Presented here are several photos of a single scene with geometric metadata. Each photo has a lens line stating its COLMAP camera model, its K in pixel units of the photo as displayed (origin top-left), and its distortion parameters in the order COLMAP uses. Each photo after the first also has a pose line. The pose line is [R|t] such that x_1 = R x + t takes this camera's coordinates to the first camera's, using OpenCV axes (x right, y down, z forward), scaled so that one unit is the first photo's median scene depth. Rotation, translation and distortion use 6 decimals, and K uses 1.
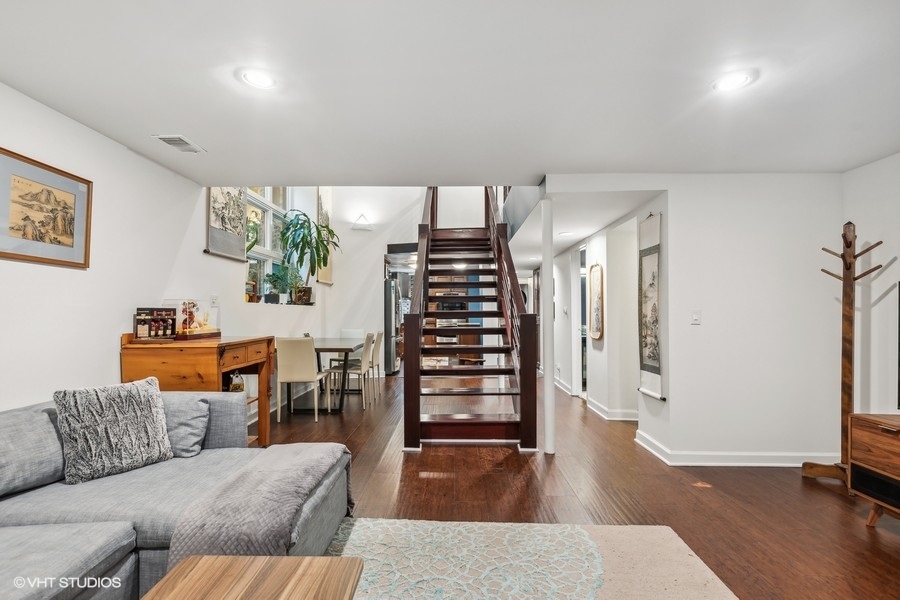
lens RADIAL K [[468.1, 0, 449.9], [0, 468.1, 306.7], [0, 0, 1]] dist [0.001716, 0.000076]
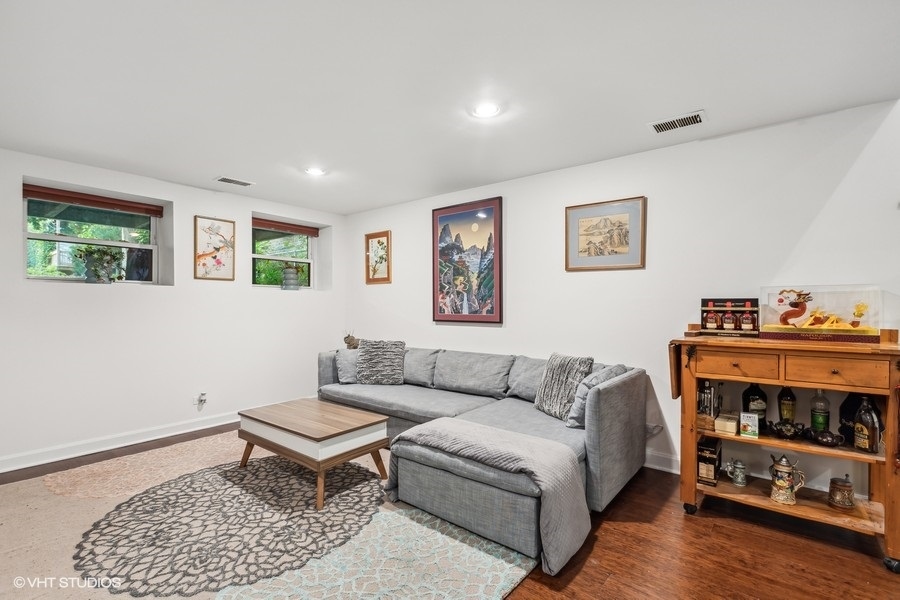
lens RADIAL K [[415.6, 0, 450.3], [0, 415.6, 303.3], [0, 0, 1]] dist [-0.000524, -0.000027]
pose [[-0.614595, -0.000975, -0.788842, 0.420087], [0.009494, 0.999918, -0.008633, 0.017033], [0.788786, -0.012795, -0.614535, 1.339994]]
